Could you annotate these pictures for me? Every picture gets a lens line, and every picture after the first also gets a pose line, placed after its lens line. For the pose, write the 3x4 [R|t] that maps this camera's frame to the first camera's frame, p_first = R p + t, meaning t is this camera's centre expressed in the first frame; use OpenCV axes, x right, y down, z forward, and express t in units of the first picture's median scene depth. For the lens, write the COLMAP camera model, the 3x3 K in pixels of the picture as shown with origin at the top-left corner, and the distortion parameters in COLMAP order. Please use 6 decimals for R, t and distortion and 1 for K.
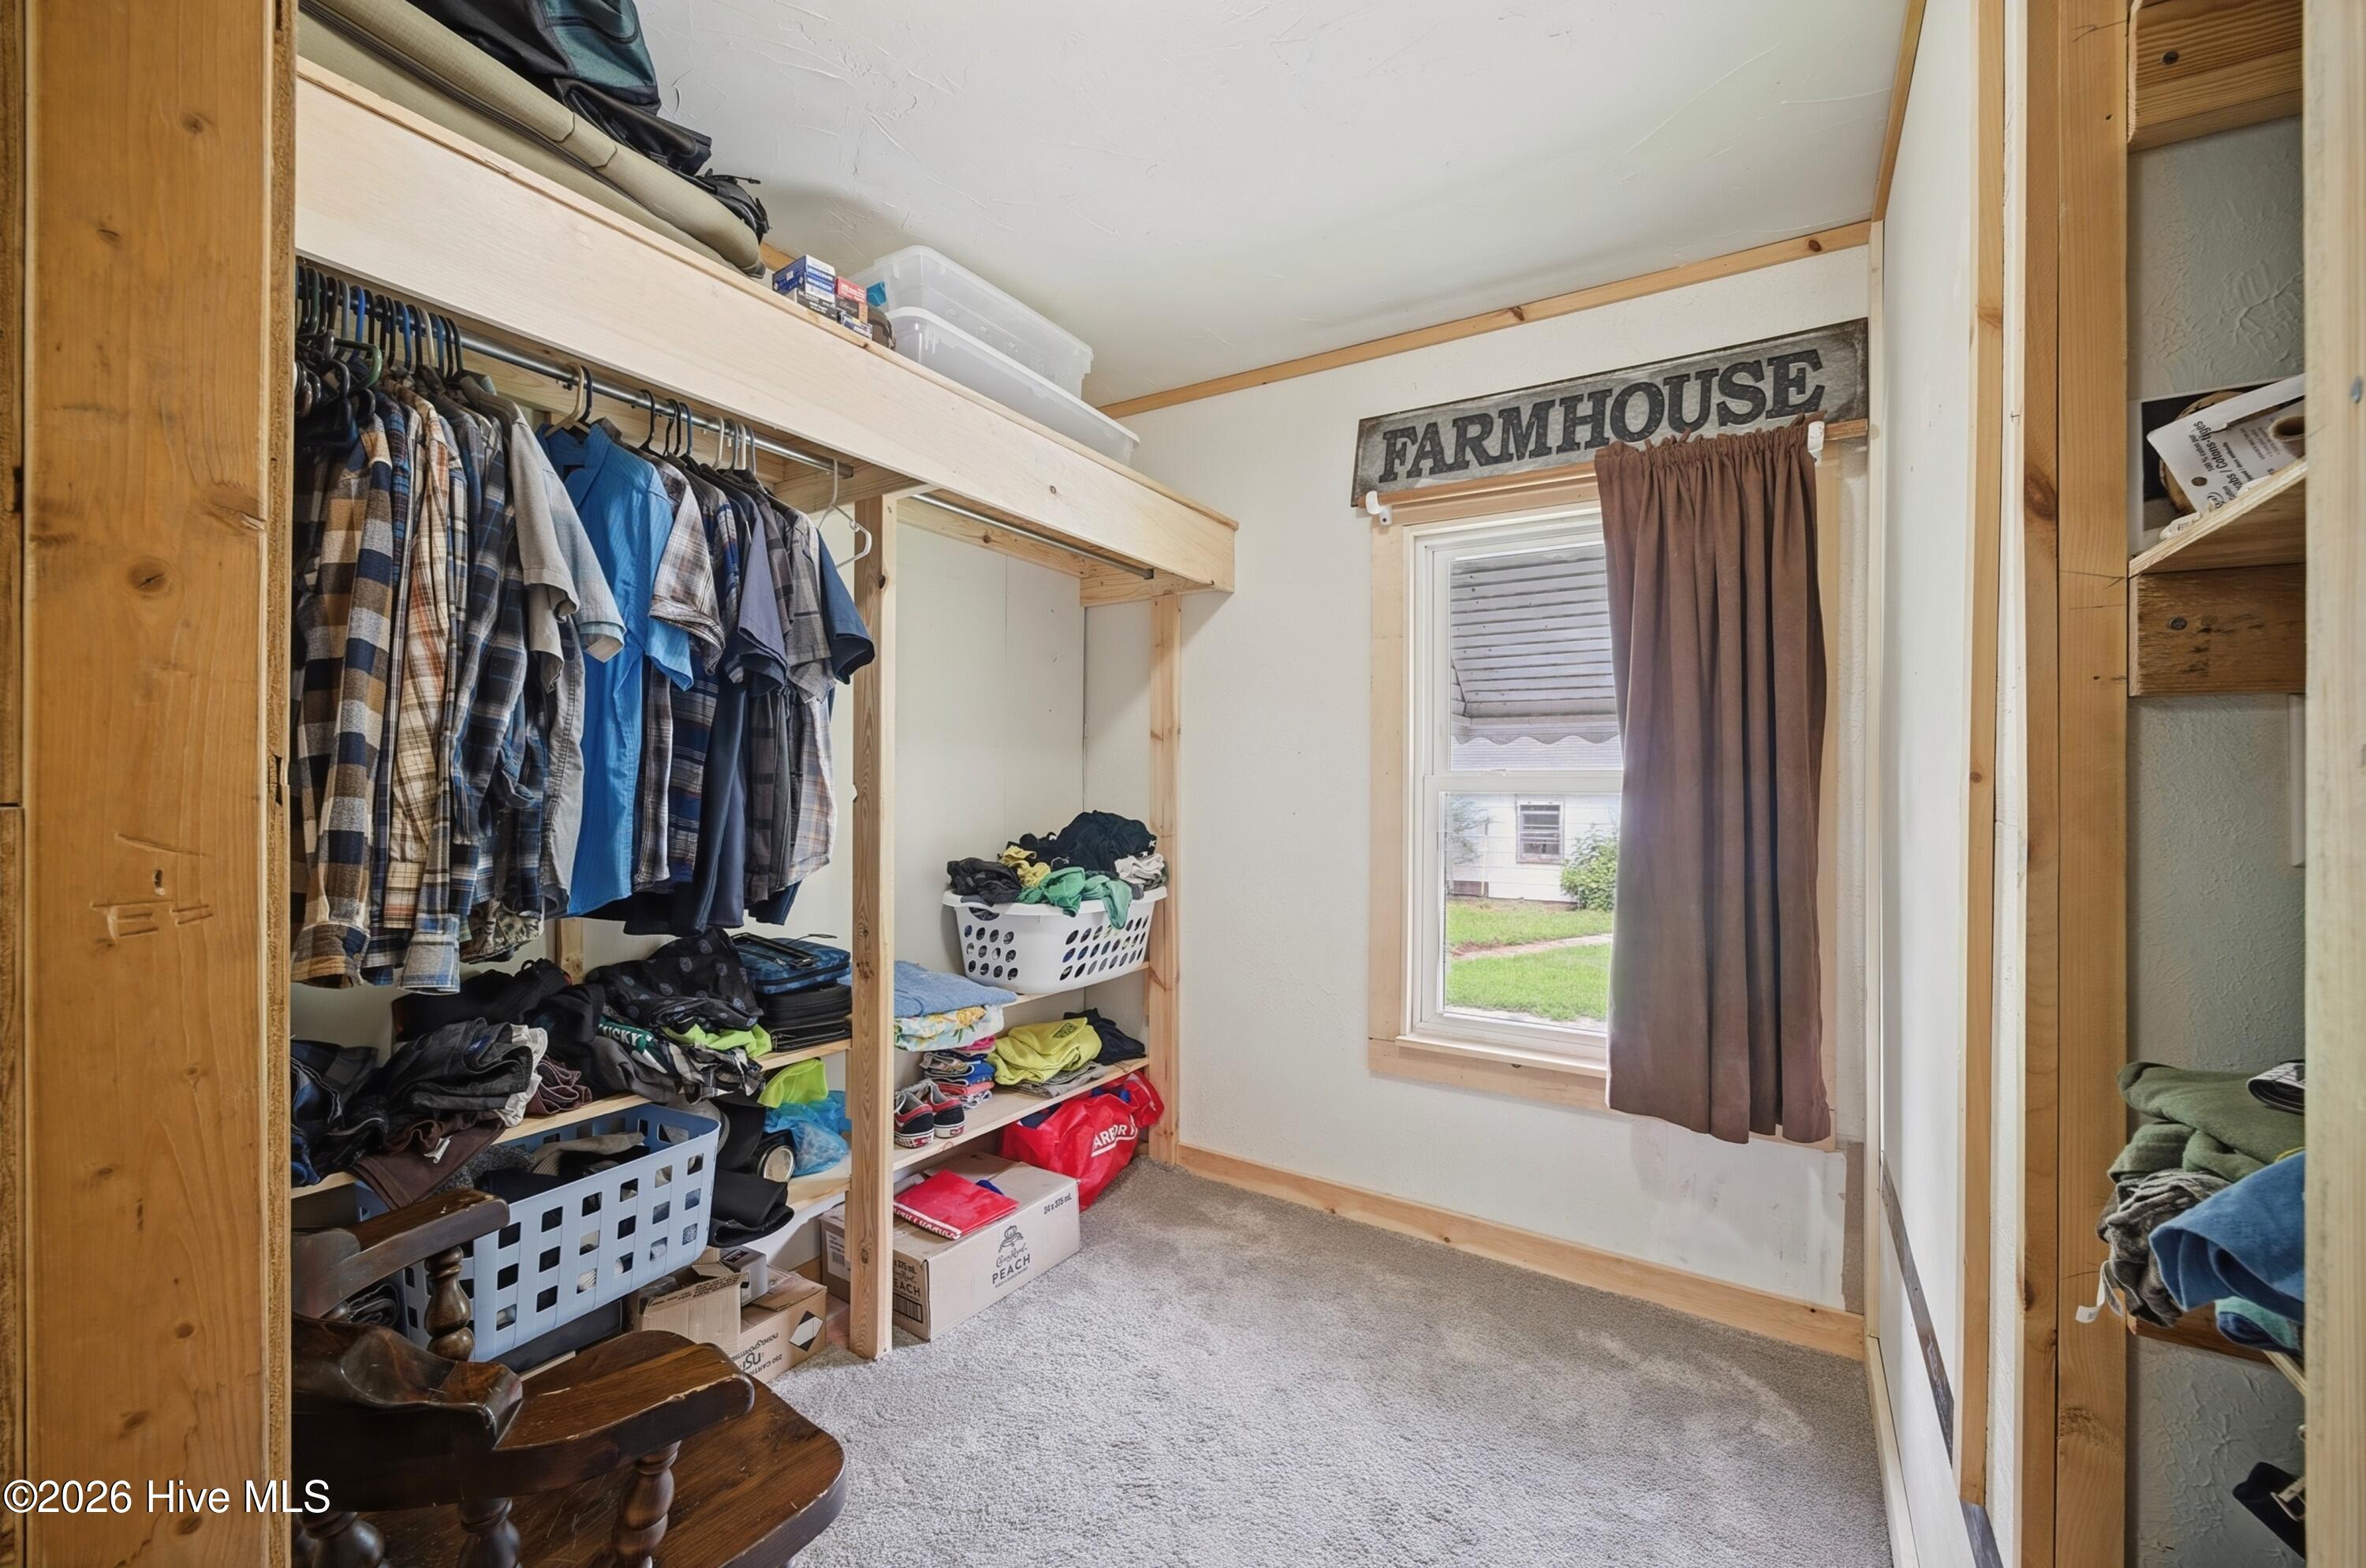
lens RADIAL K [[939.4, 0, 1190.9], [0, 939.4, 786.1], [0, 0, 1]] dist [-0.001097, 0.006542]
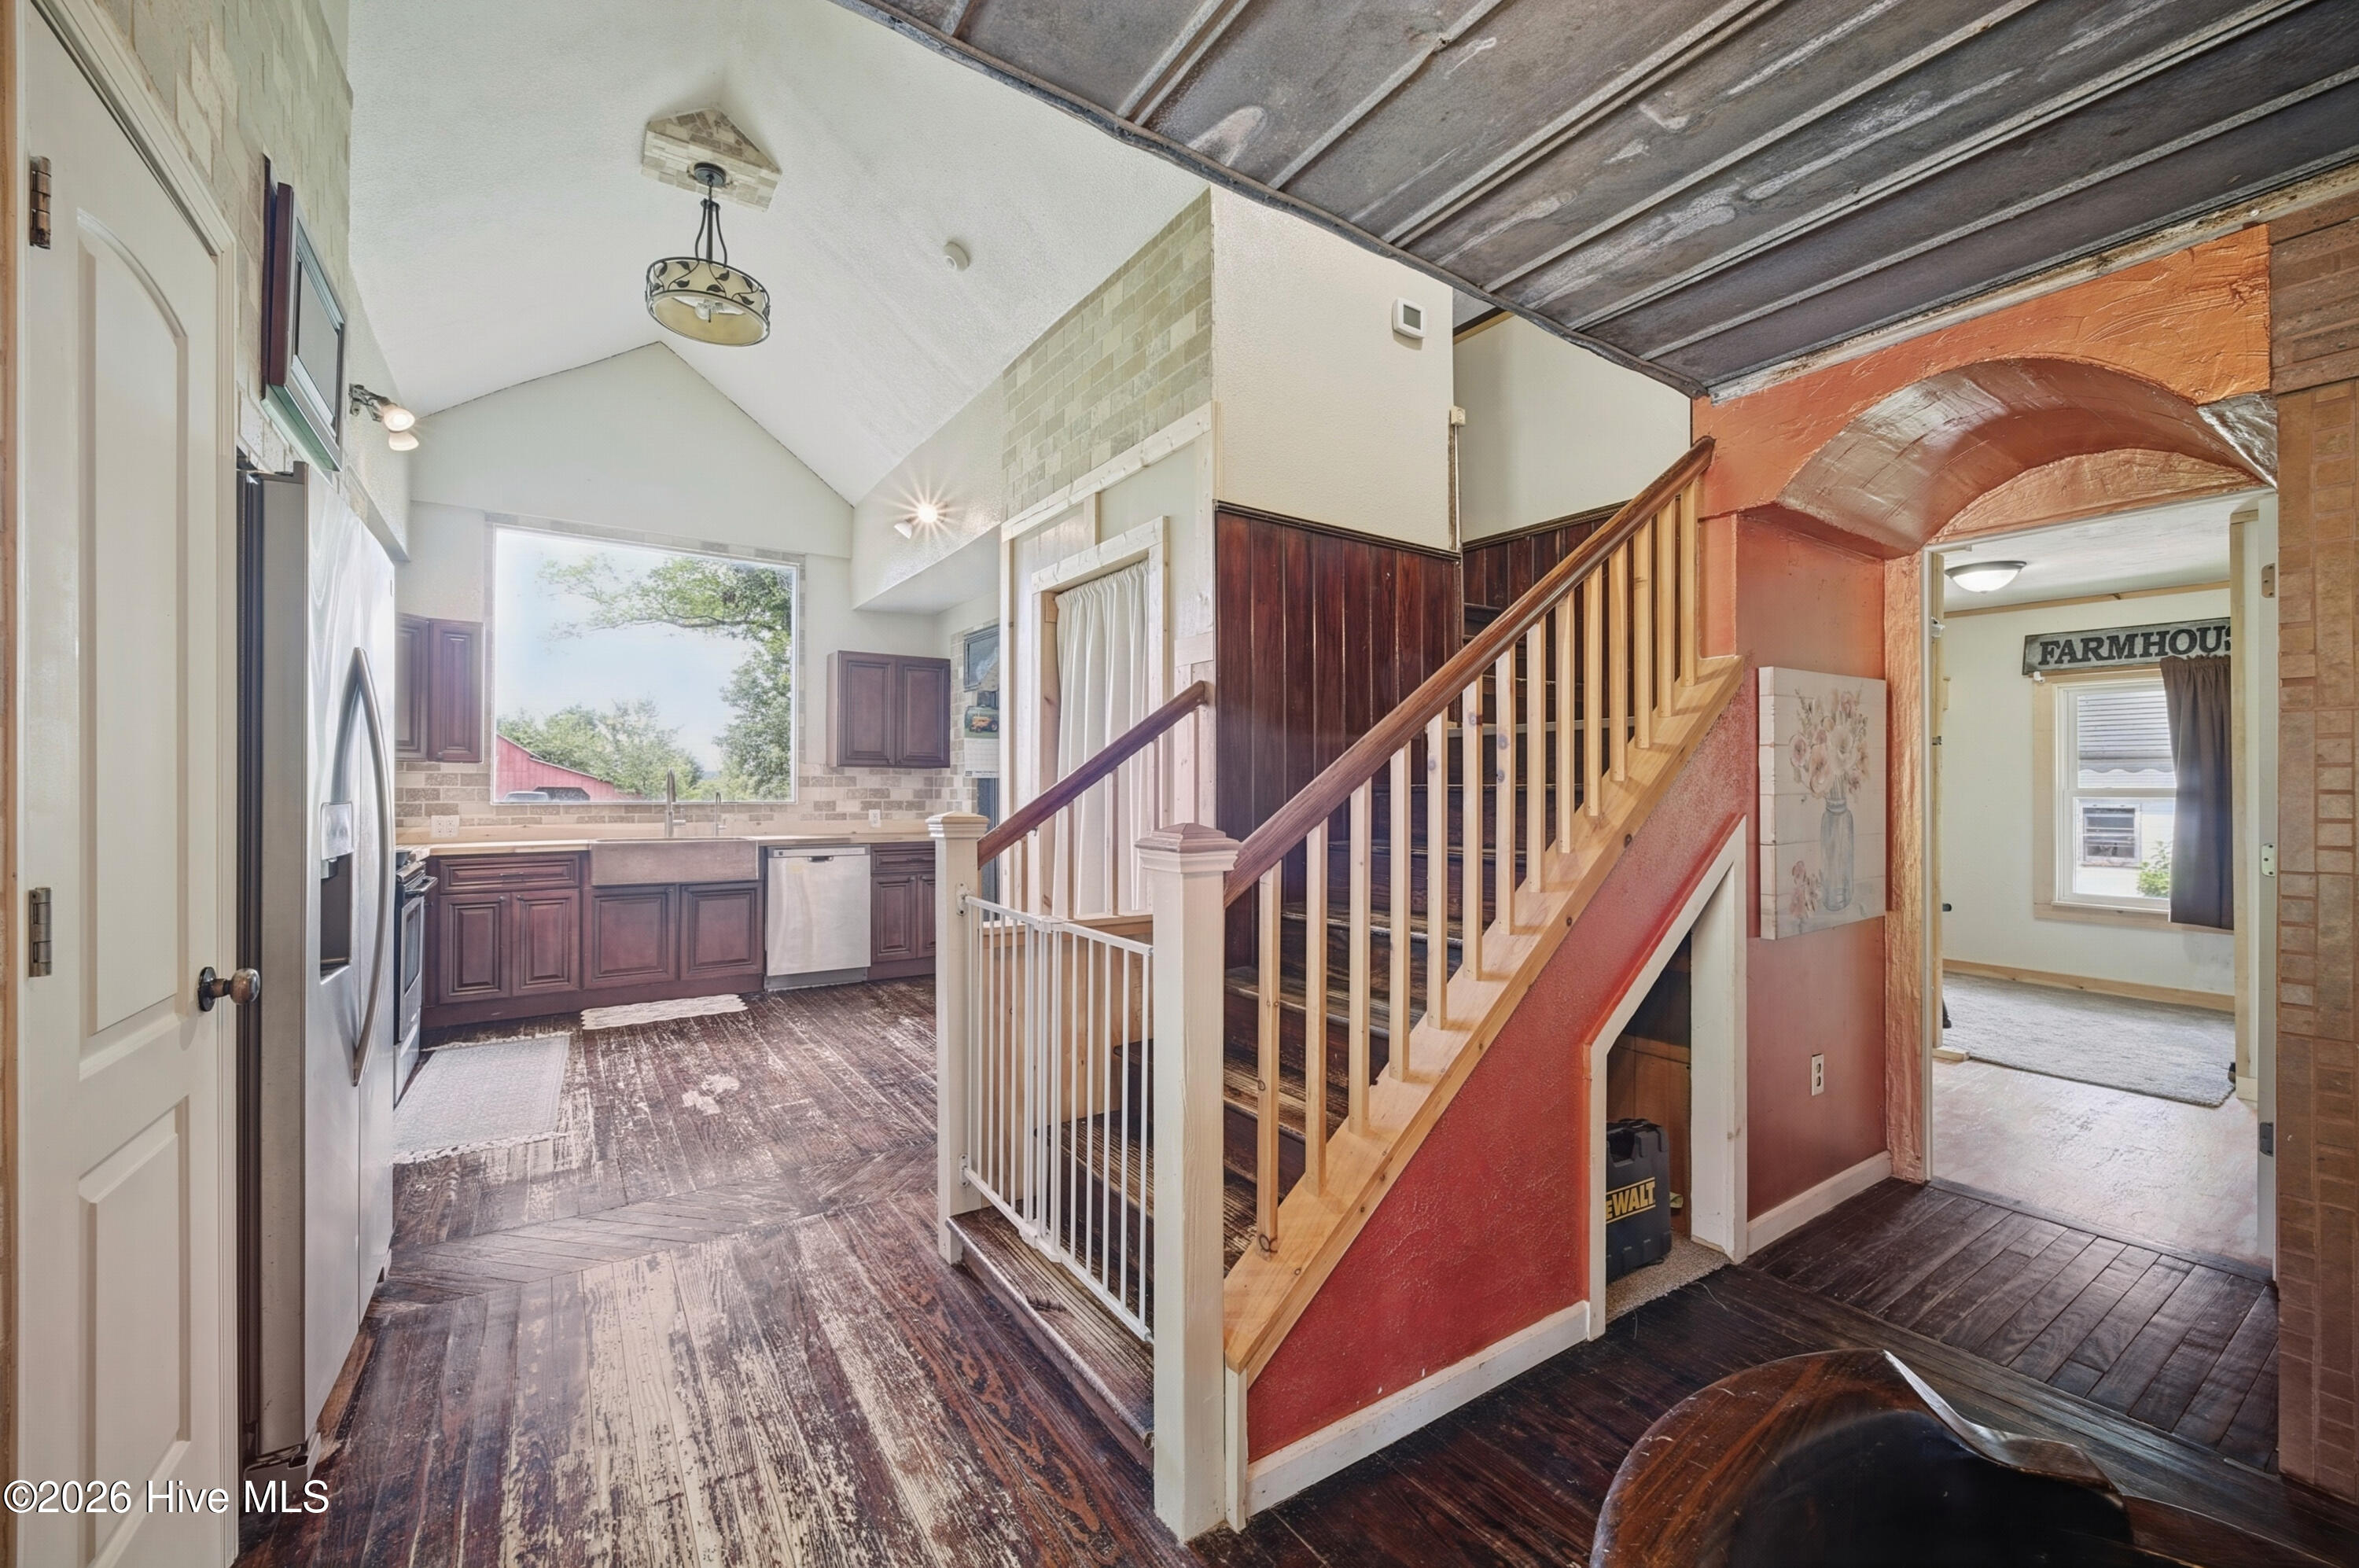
lens RADIAL K [[940.1, 0, 1184.5], [0, 940.1, 787.4], [0, 0, 1]] dist [-0.000545, 0.000018]
pose [[0.914880, -0.009063, -0.403625, -0.902422], [0.007656, 0.999958, -0.005100, -0.025154], [0.403654, 0.001576, 0.914910, -2.243964]]
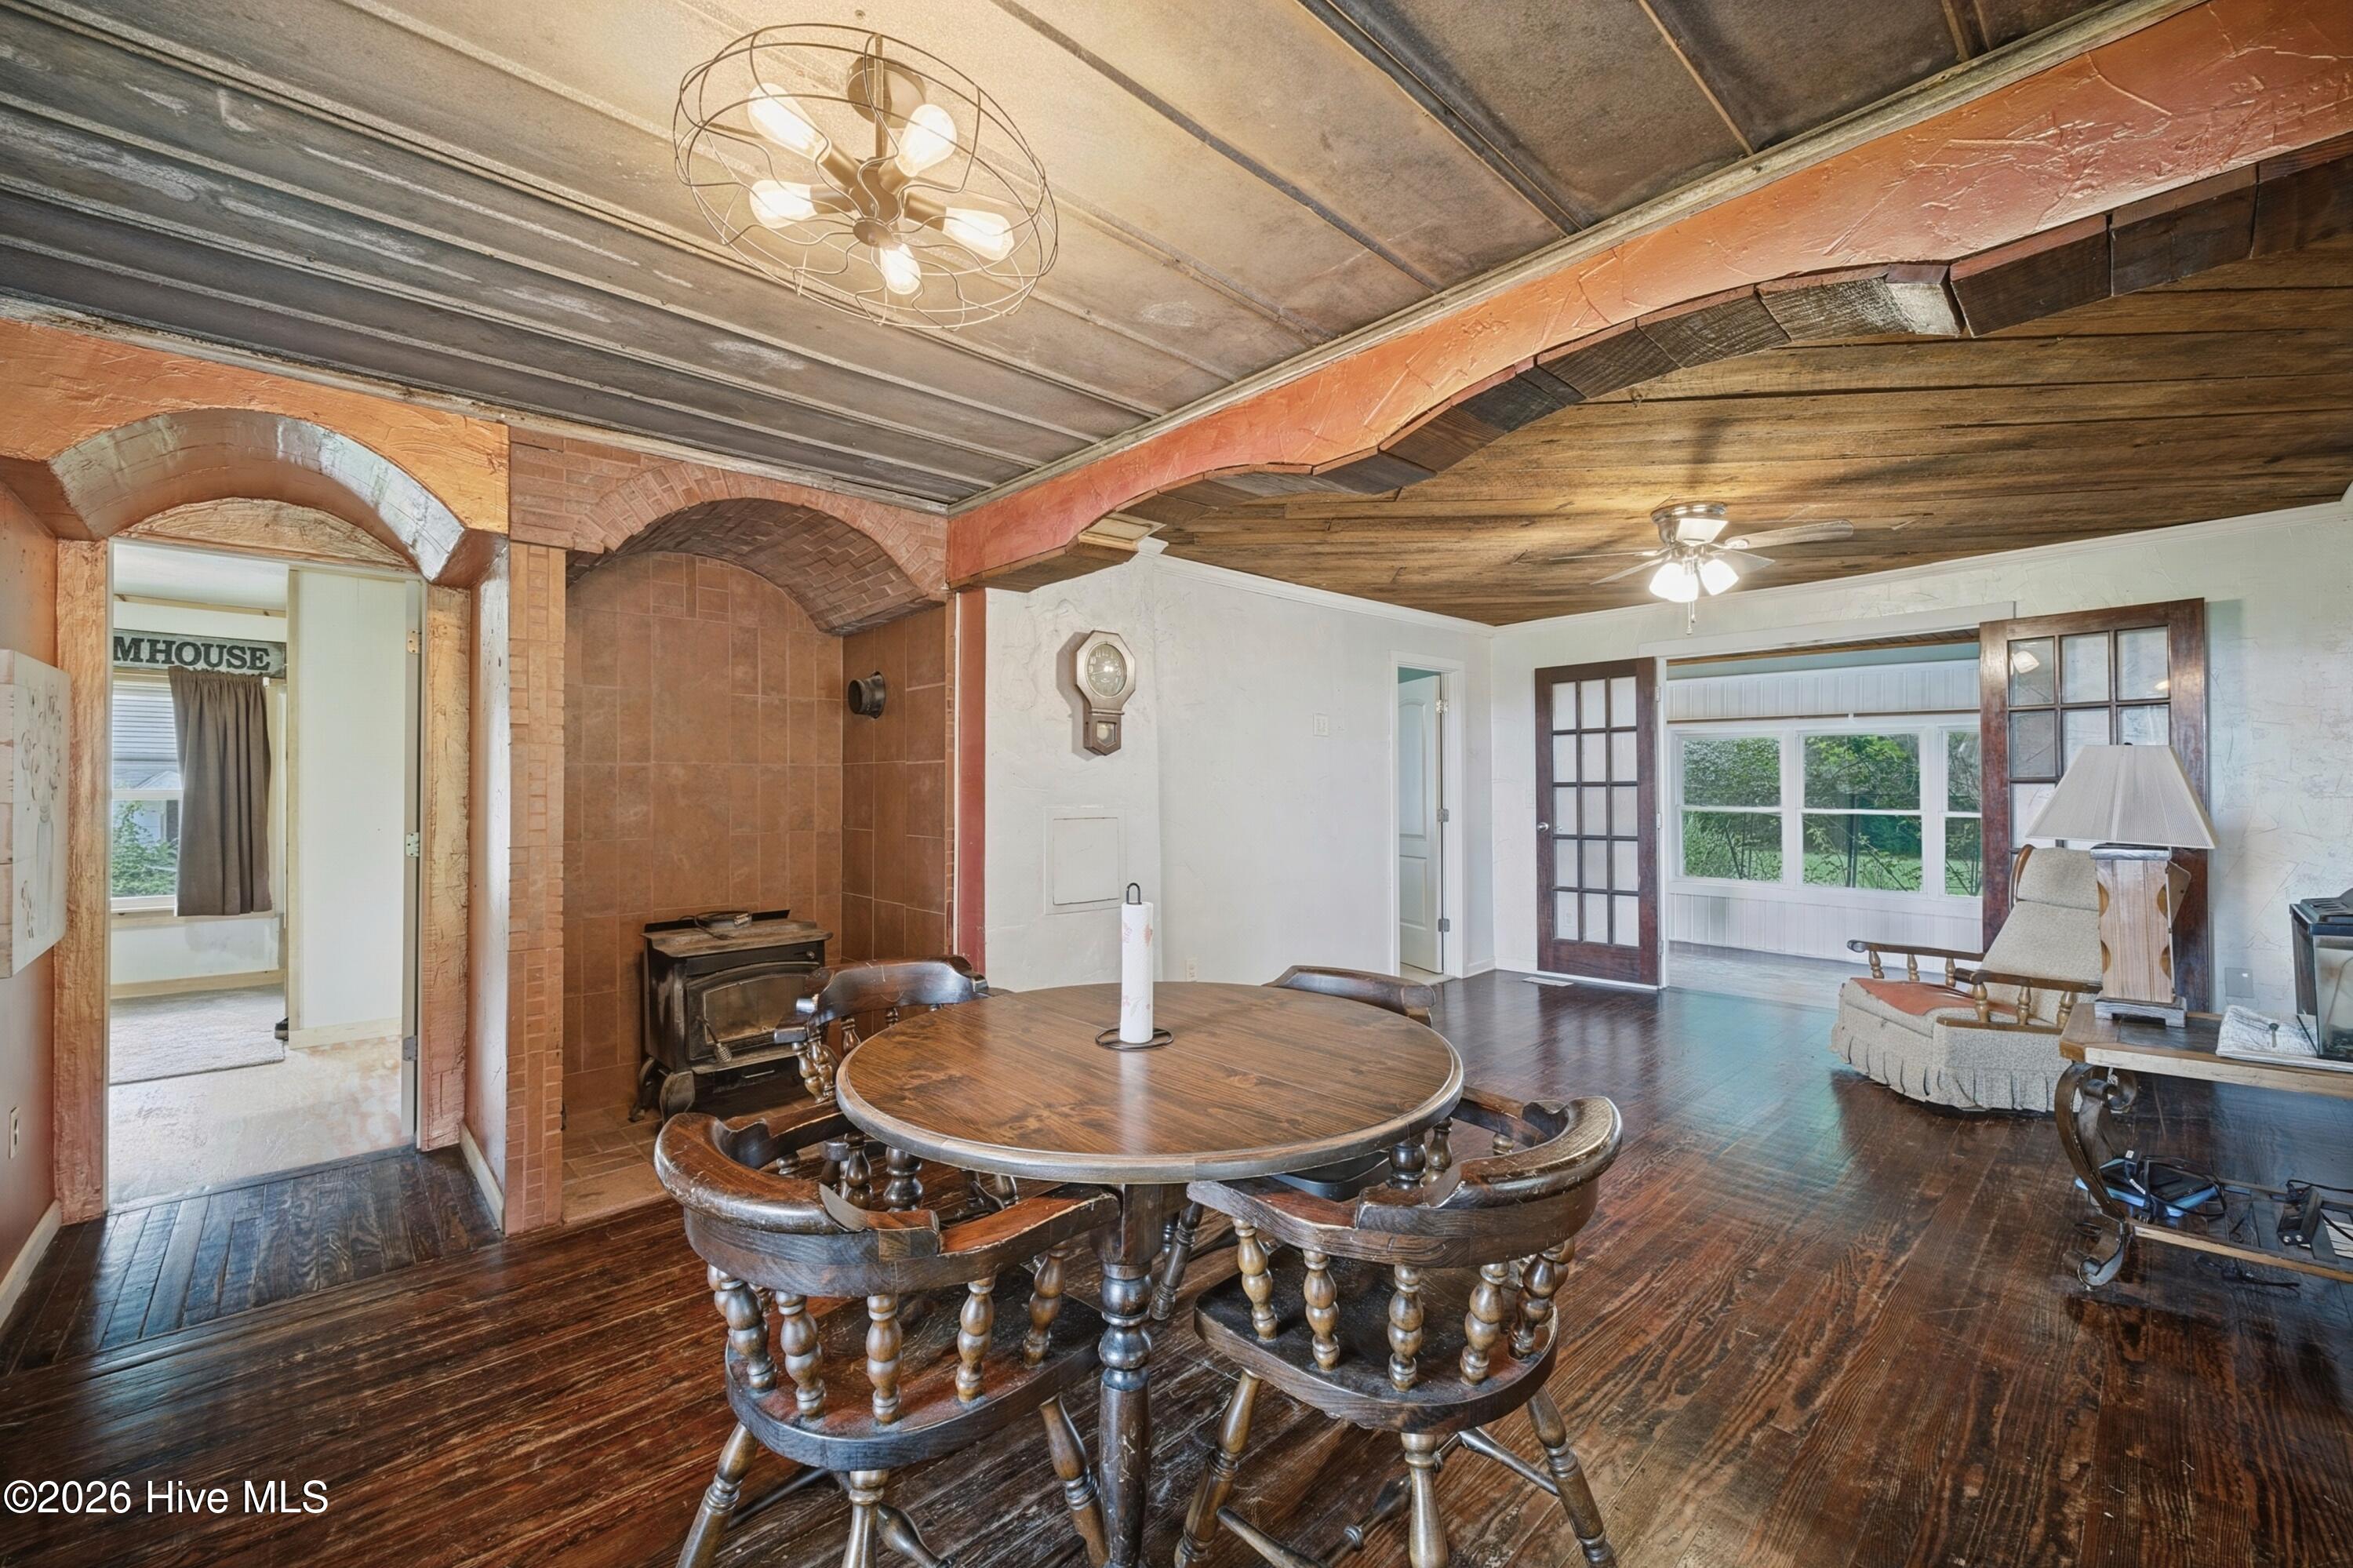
lens RADIAL K [[935.6, 0, 1179.2], [0, 935.6, 781.7], [0, 0, 1]] dist [-0.001757, -0.000263]
pose [[0.255441, -0.001275, 0.966824, -1.314266], [0.001595, 0.999998, 0.000897, -0.037101], [-0.966823, 0.001313, 0.255442, -2.297531]]
